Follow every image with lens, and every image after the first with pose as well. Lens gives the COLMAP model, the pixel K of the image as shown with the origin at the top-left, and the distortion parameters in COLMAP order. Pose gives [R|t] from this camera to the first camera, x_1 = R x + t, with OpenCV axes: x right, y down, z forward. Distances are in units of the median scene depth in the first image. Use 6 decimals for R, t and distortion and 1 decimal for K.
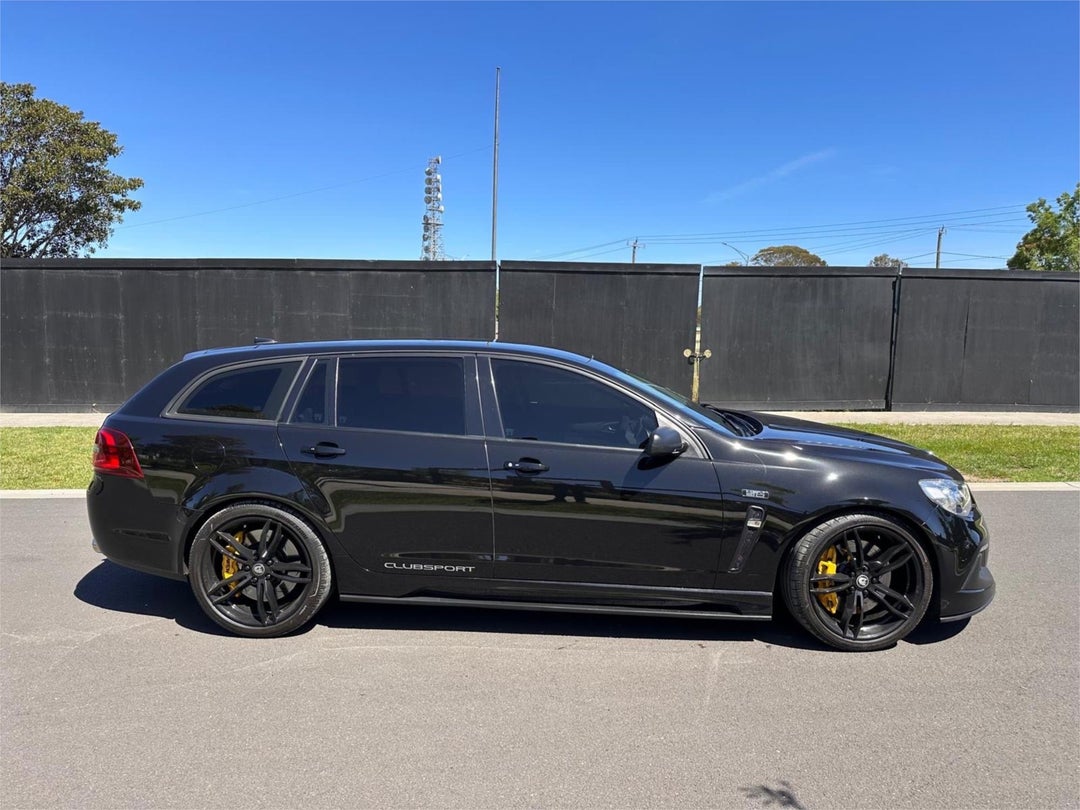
lens RADIAL K [[744.1, 0, 540.0], [0, 744.1, 405.0], [0, 0, 1]] dist [0.104477, -0.129510]
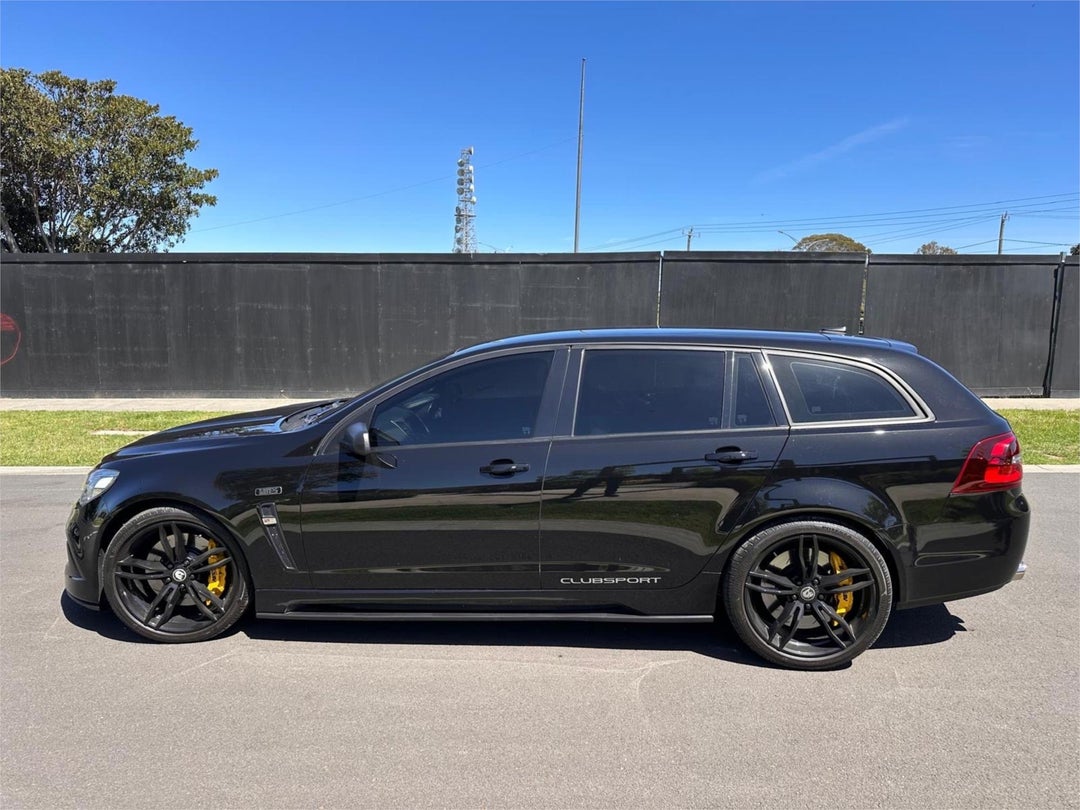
lens RADIAL K [[744.1, 0, 540.0], [0, 744.1, 405.0], [0, 0, 1]] dist [0.104477, -0.129510]
pose [[0.999206, 0.001316, -0.039826, -0.179672], [-0.000834, 0.999926, 0.012116, 0.005937], [0.039839, -0.012073, 0.999133, -0.041544]]
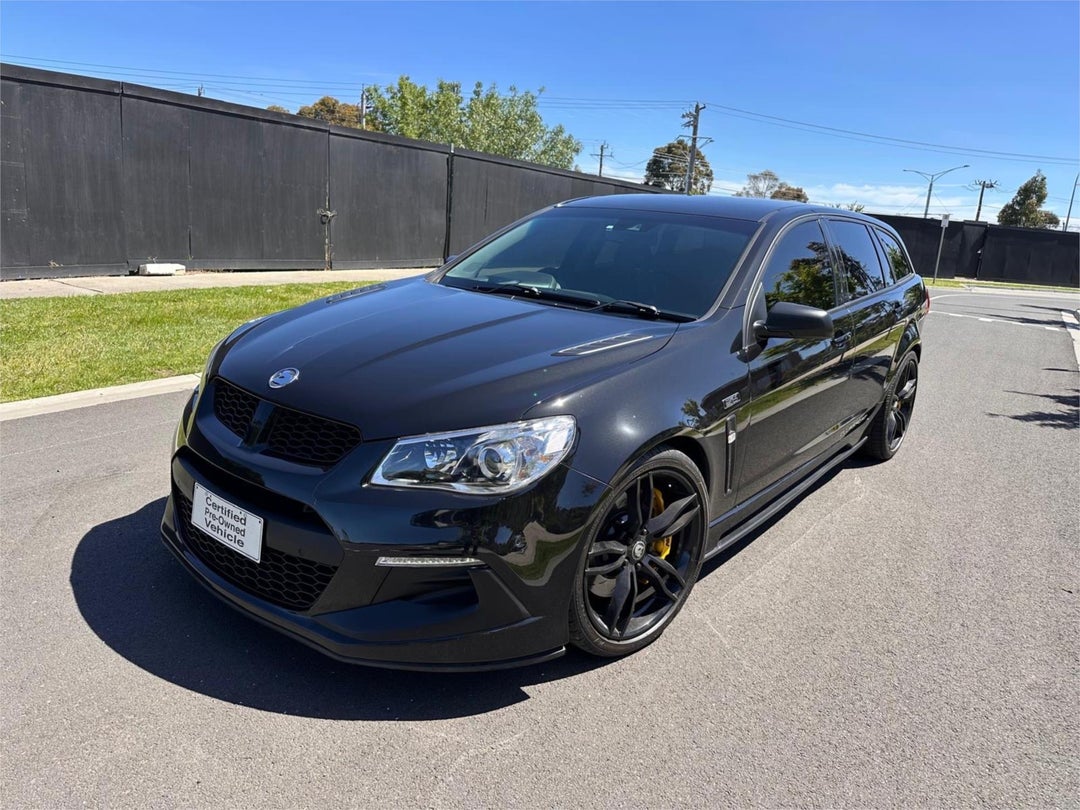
lens RADIAL K [[754.1, 0, 548.2], [0, 754.1, 405.1], [0, 0, 1]] dist [0.055513, -0.075954]
pose [[0.562616, -0.171653, 0.808702, -0.499447], [0.028232, 0.981626, 0.188716, 0.001647], [-0.826236, -0.083343, 0.557124, 0.151623]]
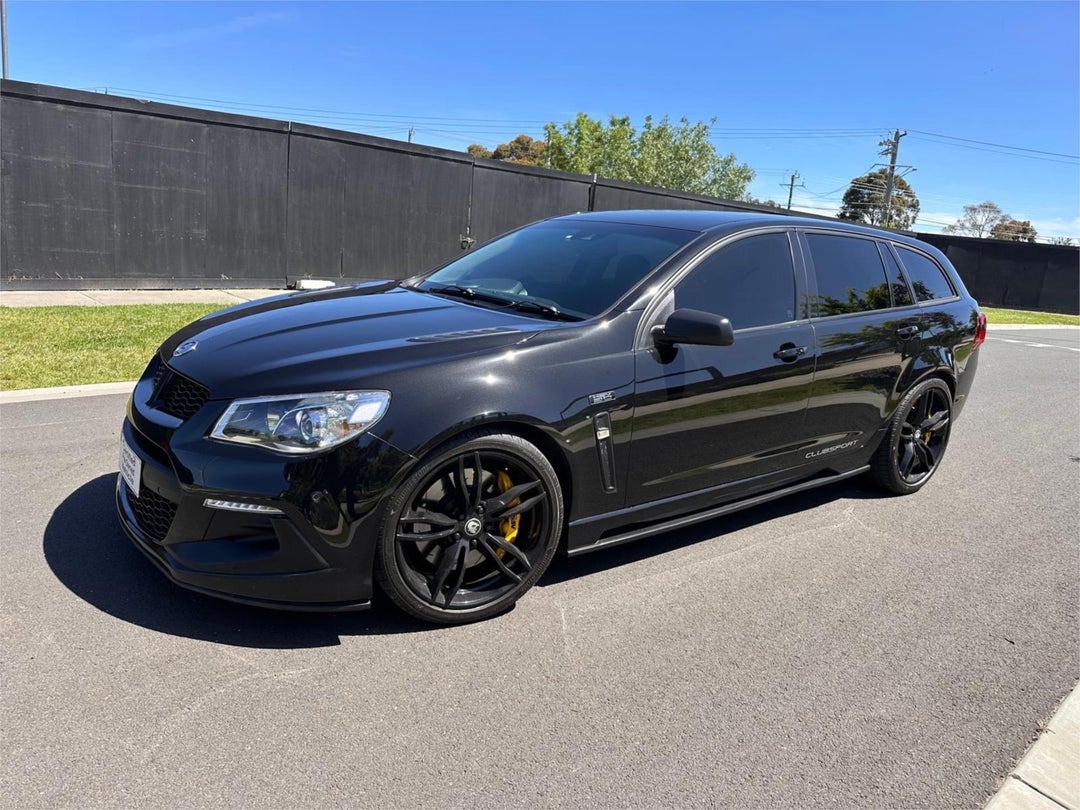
lens RADIAL K [[753.0, 0, 540.0], [0, 753.0, 405.0], [0, 0, 1]] dist [0.066589, -0.092090]
pose [[0.751691, -0.097430, 0.652279, -0.454547], [0.002143, 0.989383, 0.145314, 0.012298], [-0.659512, -0.107834, 0.743919, 0.076835]]
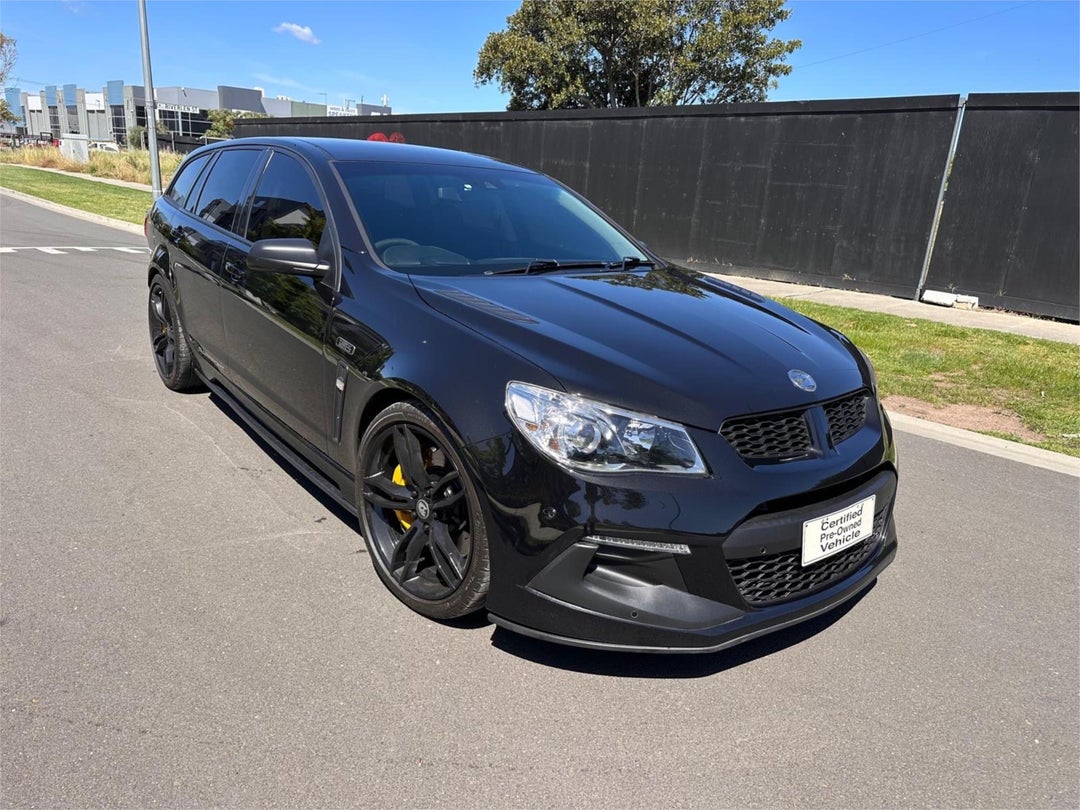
lens RADIAL K [[757.9, 0, 540.0], [0, 757.9, 405.0], [0, 0, 1]] dist [0.027874, -0.034341]
pose [[0.664525, 0.247907, -0.704946, 0.262606], [-0.136642, 0.967773, 0.211528, -0.001779], [0.734667, -0.044240, 0.676984, 0.178830]]
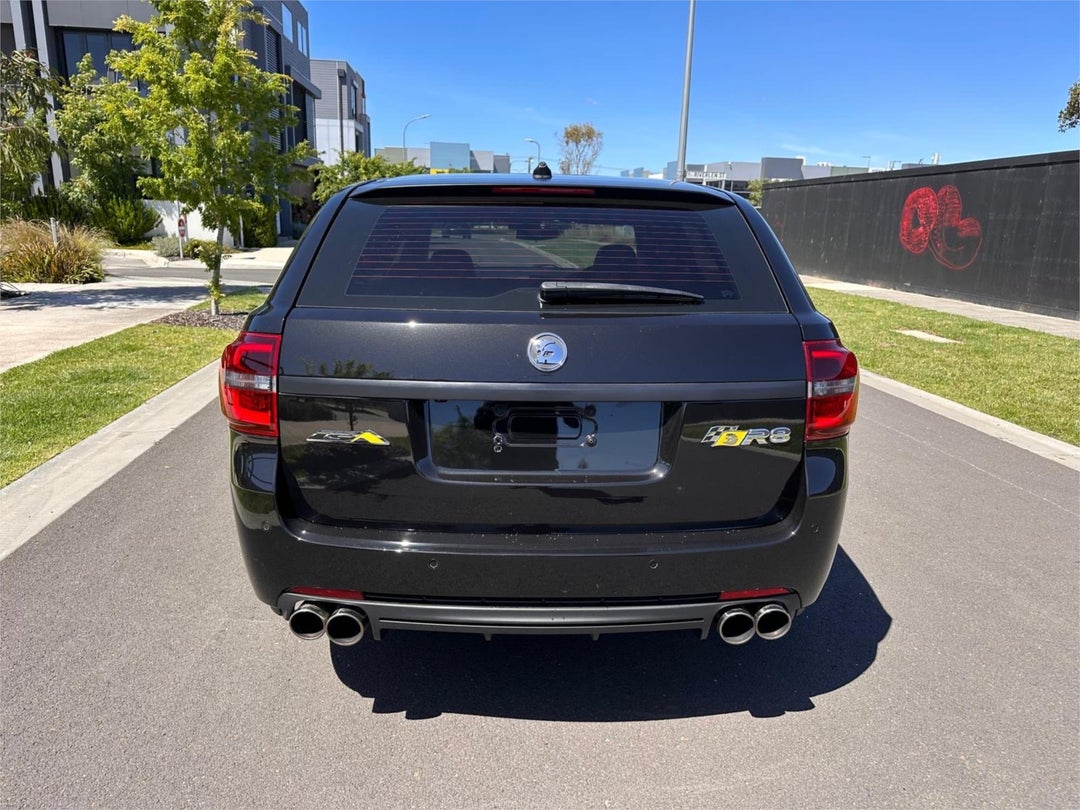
lens RADIAL K [[757.9, 0, 540.0], [0, 757.9, 405.0], [0, 0, 1]] dist [0.027874, -0.034341]
pose [[0.076871, 0.235658, -0.968791, 0.112832], [-0.137175, 0.964926, 0.223833, -0.008444], [0.987559, 0.115688, 0.106501, 0.266246]]
